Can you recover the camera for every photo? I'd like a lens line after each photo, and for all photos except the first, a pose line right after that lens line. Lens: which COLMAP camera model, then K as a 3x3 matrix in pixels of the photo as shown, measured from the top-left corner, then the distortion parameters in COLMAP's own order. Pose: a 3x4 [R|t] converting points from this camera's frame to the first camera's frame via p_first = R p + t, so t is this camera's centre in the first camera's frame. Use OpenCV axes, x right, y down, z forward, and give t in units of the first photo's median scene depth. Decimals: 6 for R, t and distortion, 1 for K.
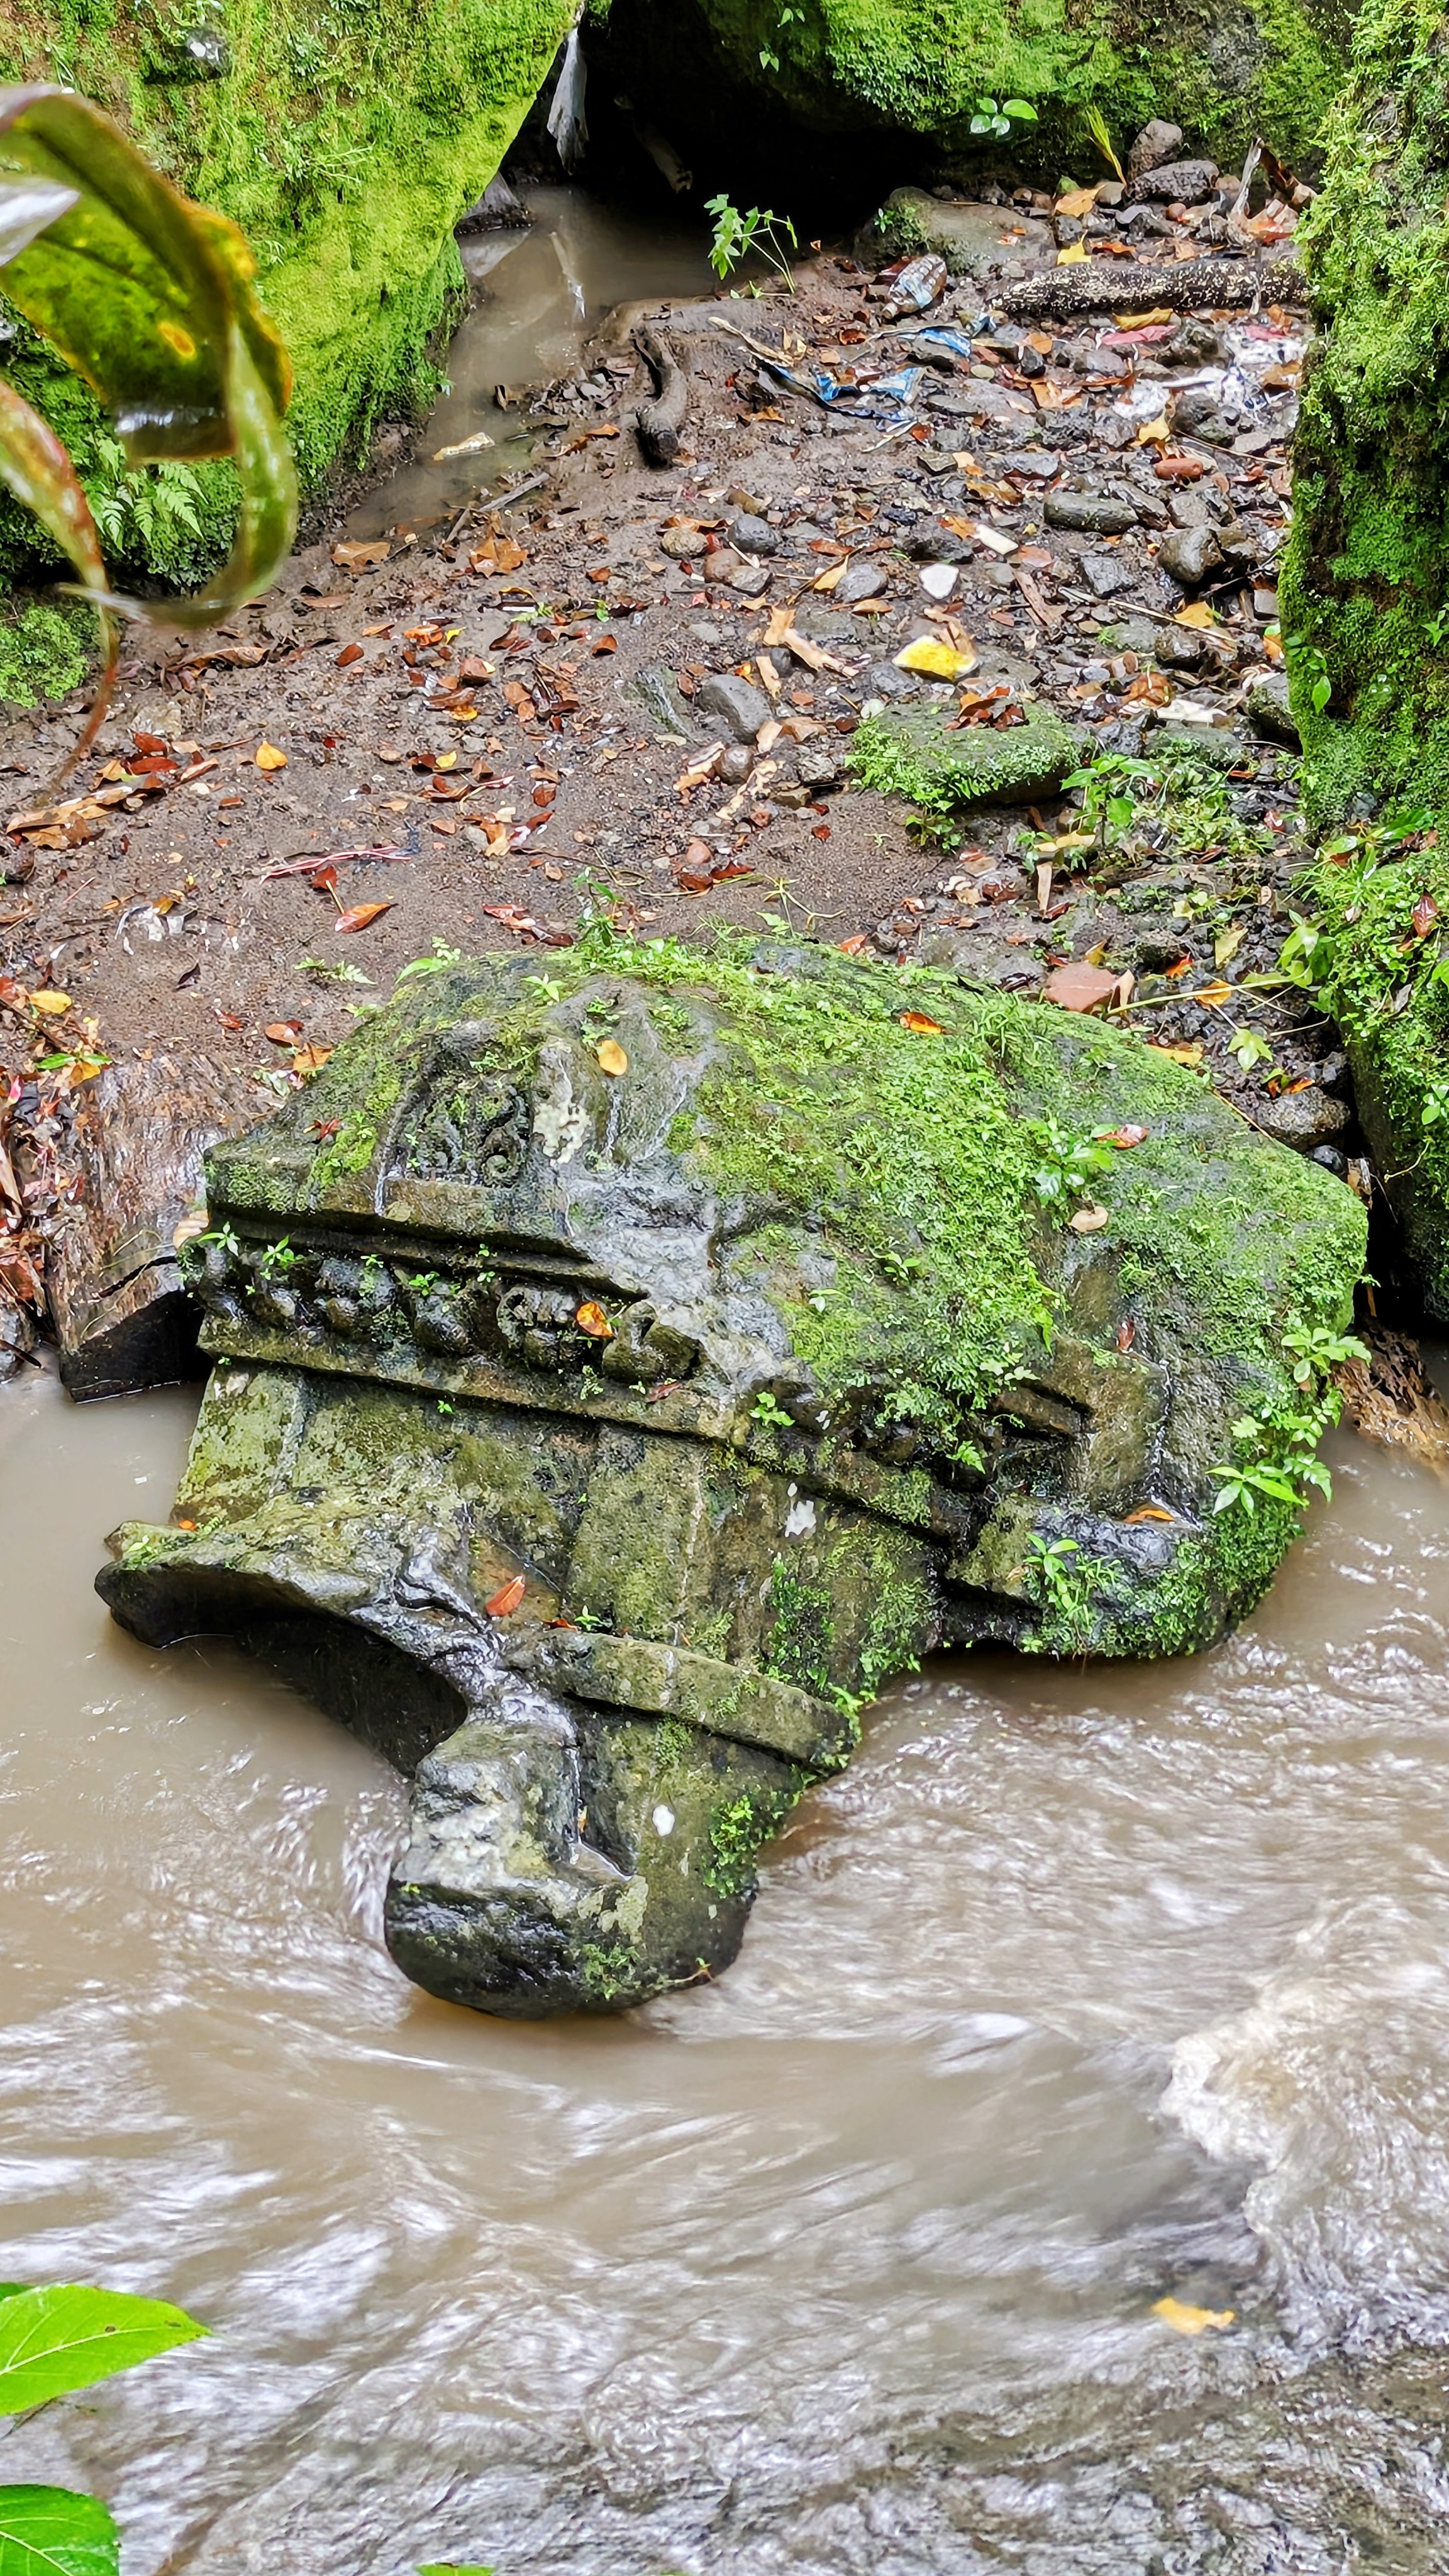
lens RADIAL K [[3437.2, 0, 733.8], [0, 3437.2, 1312.2], [0, 0, 1]] dist [0.018634, 0.000000]
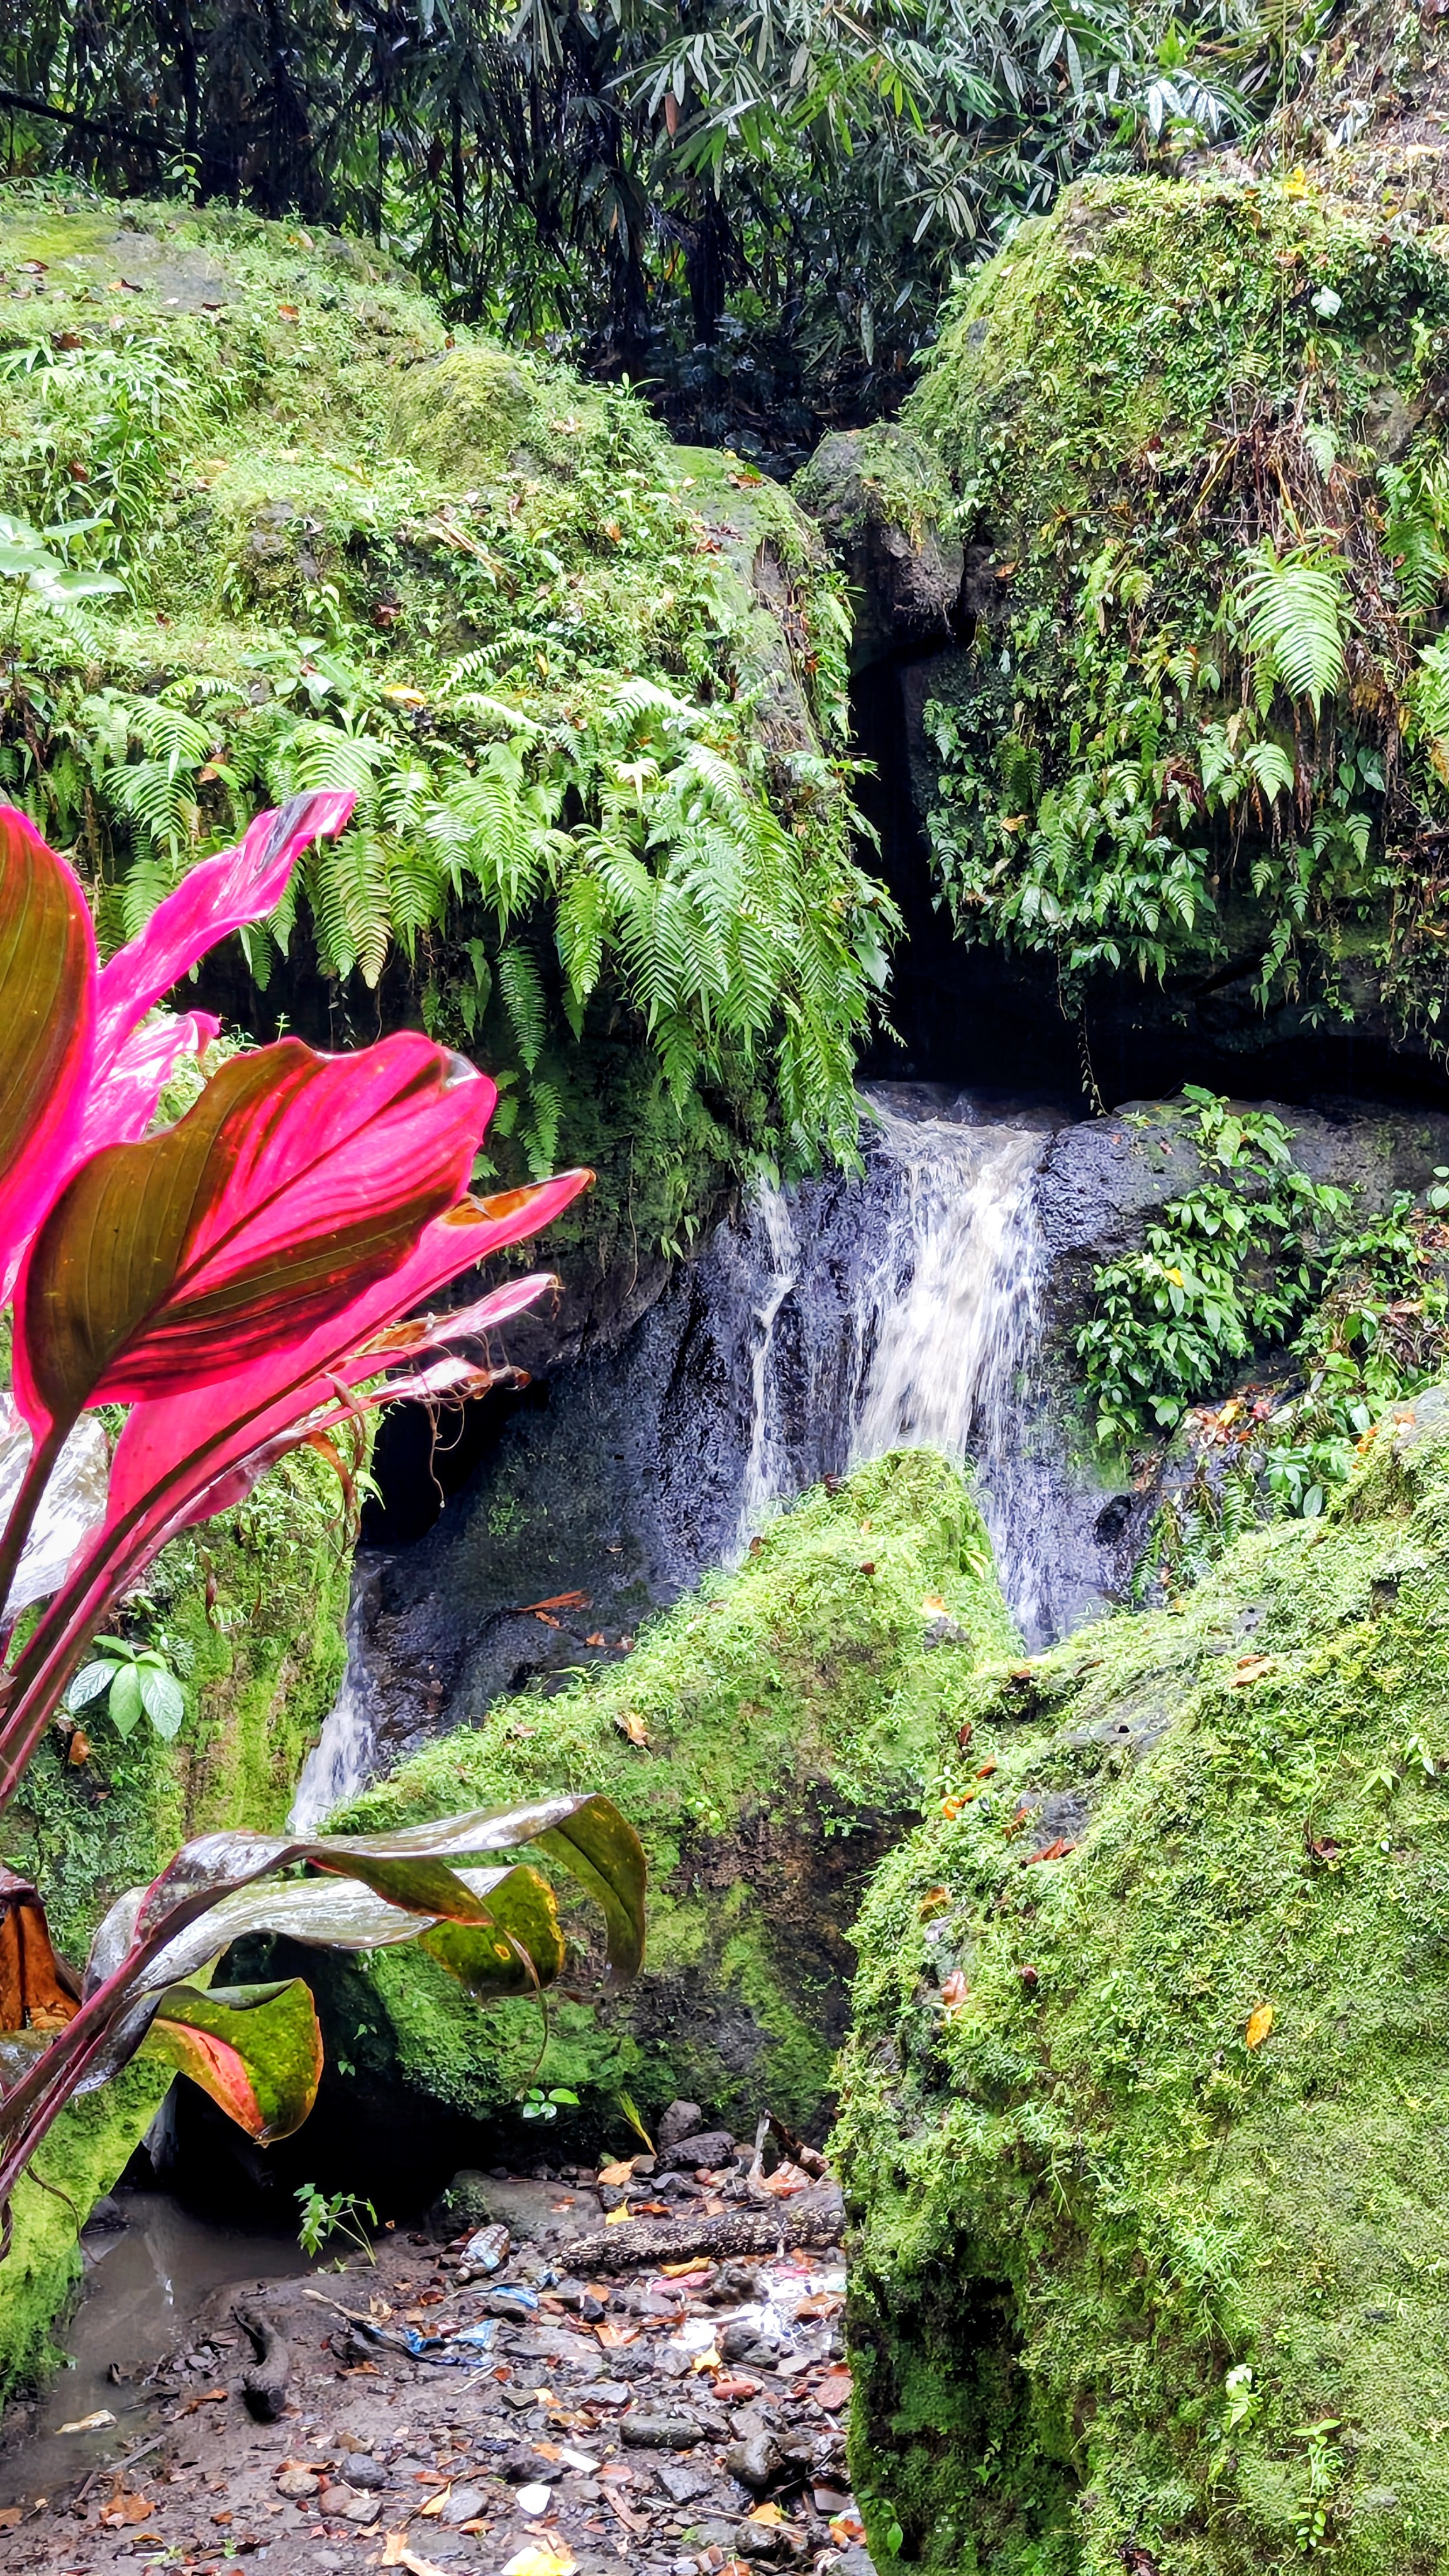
lens RADIAL K [[3437.2, 0, 717.8], [0, 3437.2, 1310.2], [0, 0, 1]] dist [0.018634, 0.000000]
pose [[0.988184, -0.023153, 0.151514, -0.039145], [0.102340, 0.835561, -0.539781, 0.068764], [-0.114102, 0.548909, 0.828058, -0.128488]]
